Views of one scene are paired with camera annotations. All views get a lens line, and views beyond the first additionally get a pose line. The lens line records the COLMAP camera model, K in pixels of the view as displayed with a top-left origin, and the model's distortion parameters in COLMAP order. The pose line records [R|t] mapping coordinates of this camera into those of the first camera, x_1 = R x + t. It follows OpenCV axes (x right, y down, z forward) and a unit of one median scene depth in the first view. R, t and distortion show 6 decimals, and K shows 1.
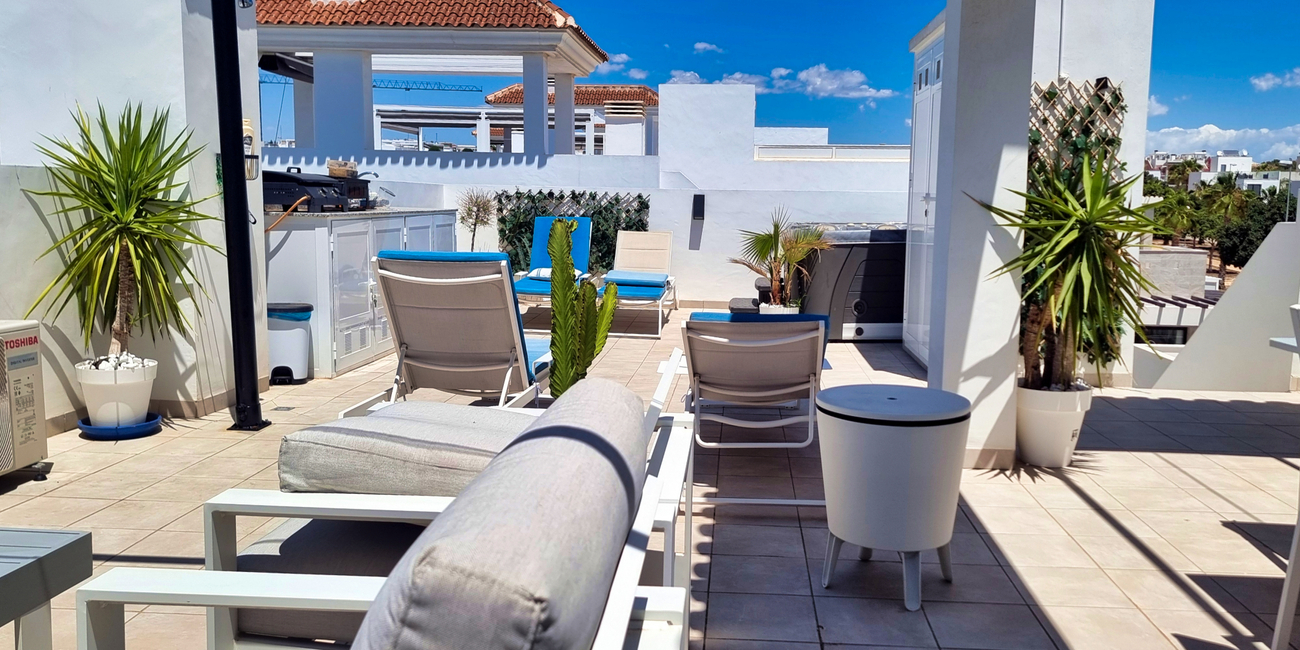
lens RADIAL K [[982.6, 0, 689.7], [0, 982.6, 315.8], [0, 0, 1]] dist [0.067614, -0.032047]
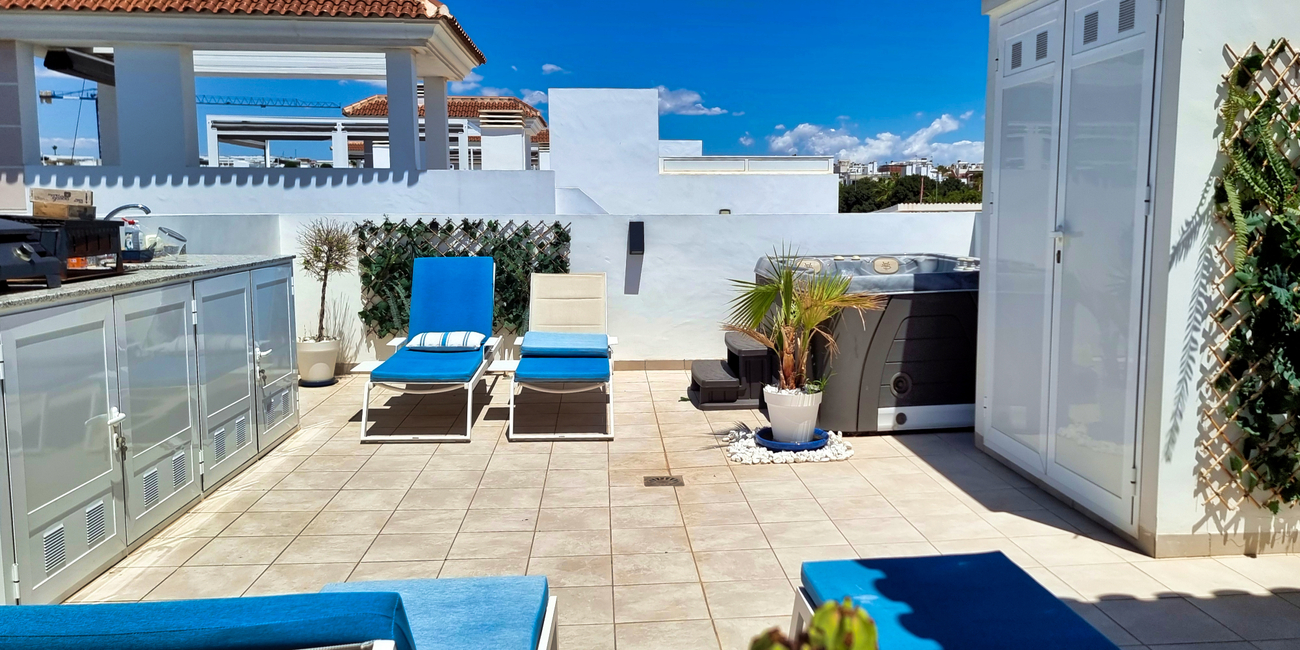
lens RADIAL K [[919.4, 0, 682.7], [0, 919.4, 301.0], [0, 0, 1]] dist [0.064642, -0.069680]
pose [[0.989595, -0.031276, 0.140441, -0.056557], [0.033810, 0.999305, -0.015693, -0.049979], [-0.139853, 0.020278, 0.989965, 0.296816]]
